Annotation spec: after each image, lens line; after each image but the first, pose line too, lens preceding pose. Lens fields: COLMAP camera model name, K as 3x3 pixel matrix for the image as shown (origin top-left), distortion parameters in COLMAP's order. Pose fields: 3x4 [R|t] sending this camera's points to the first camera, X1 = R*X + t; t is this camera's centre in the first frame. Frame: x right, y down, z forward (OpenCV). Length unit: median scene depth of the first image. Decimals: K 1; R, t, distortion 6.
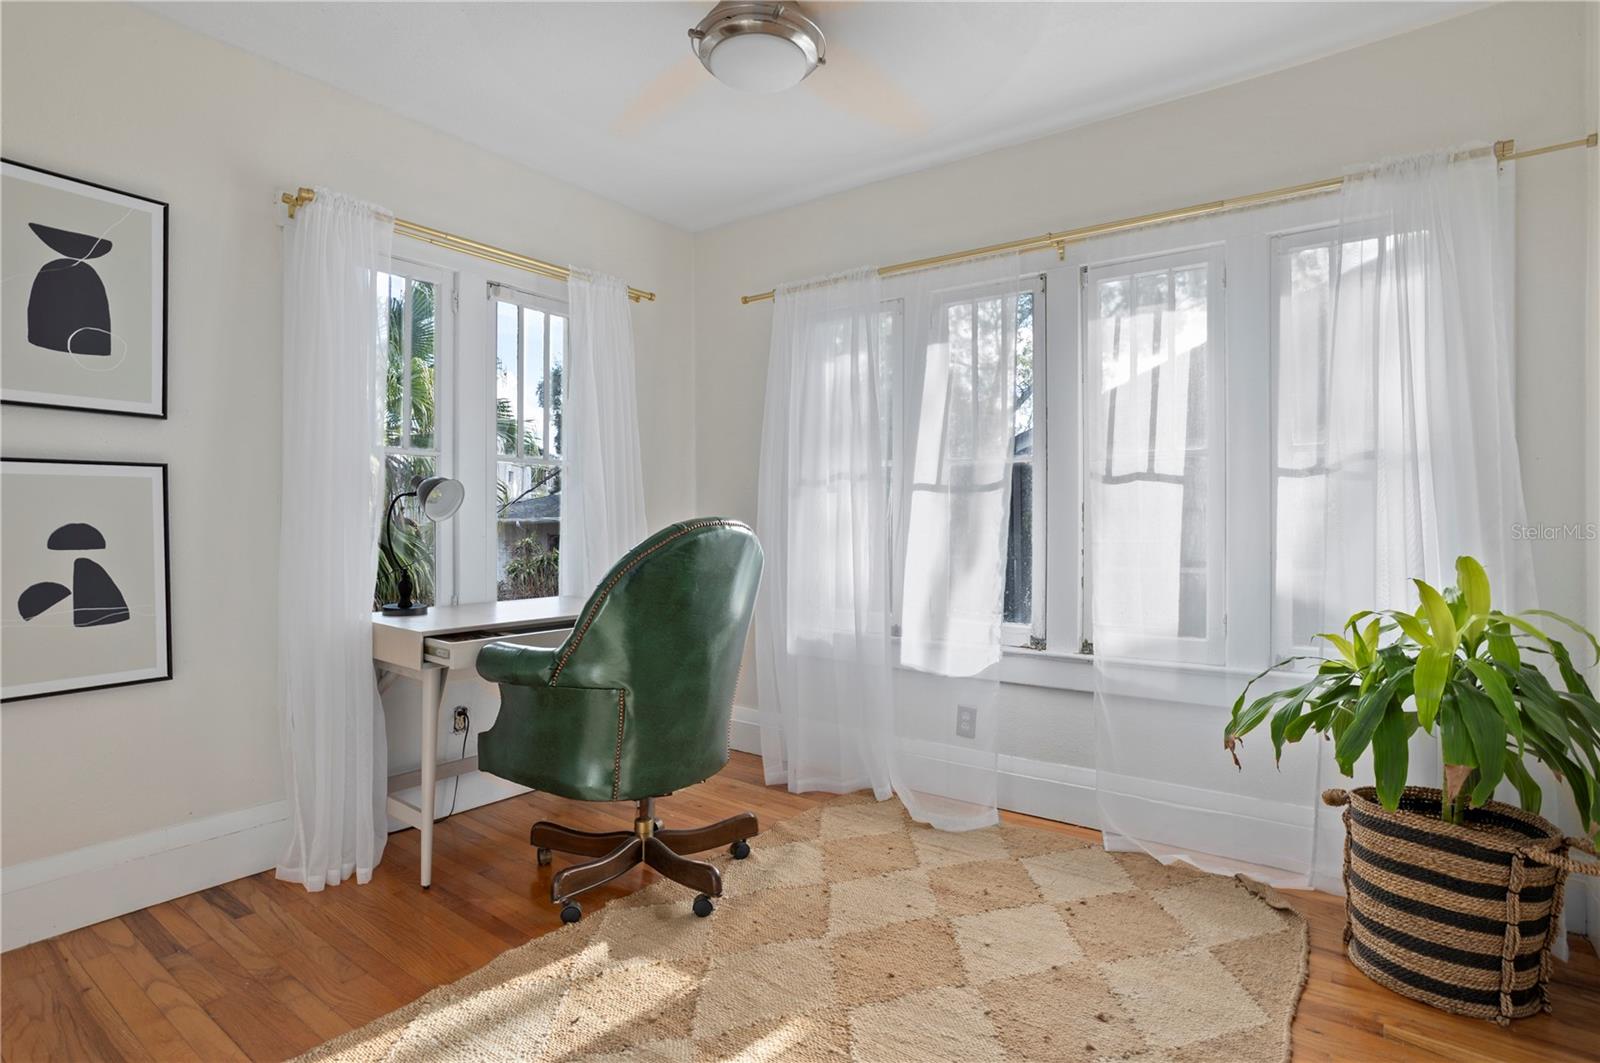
lens RADIAL K [[777.0, 0, 796.9], [0, 777.0, 537.1], [0, 0, 1]] dist [-0.037491, 0.020690]
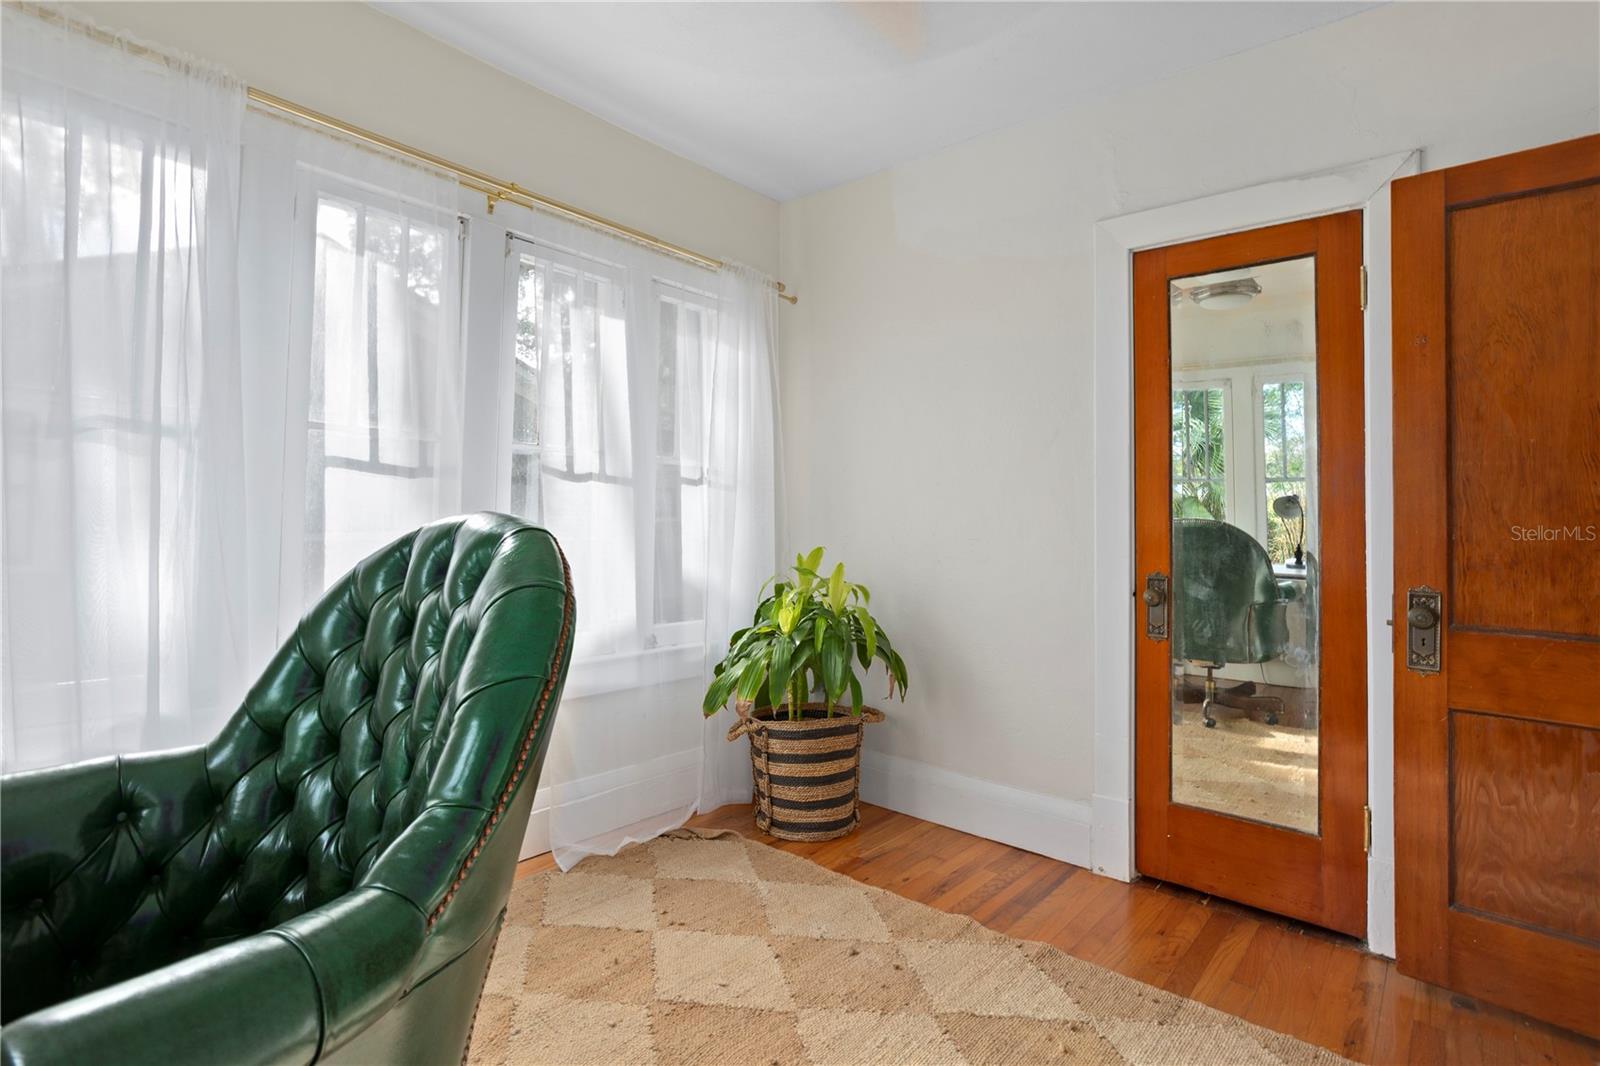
lens RADIAL K [[777.0, 0, 782.5], [0, 777.0, 511.3], [0, 0, 1]] dist [-0.037491, 0.020690]
pose [[0.110057, 0.020856, 0.993706, -0.572065], [0.000174, 0.999779, -0.021002, -0.011901], [-0.993925, 0.002484, 0.110029, 0.715148]]
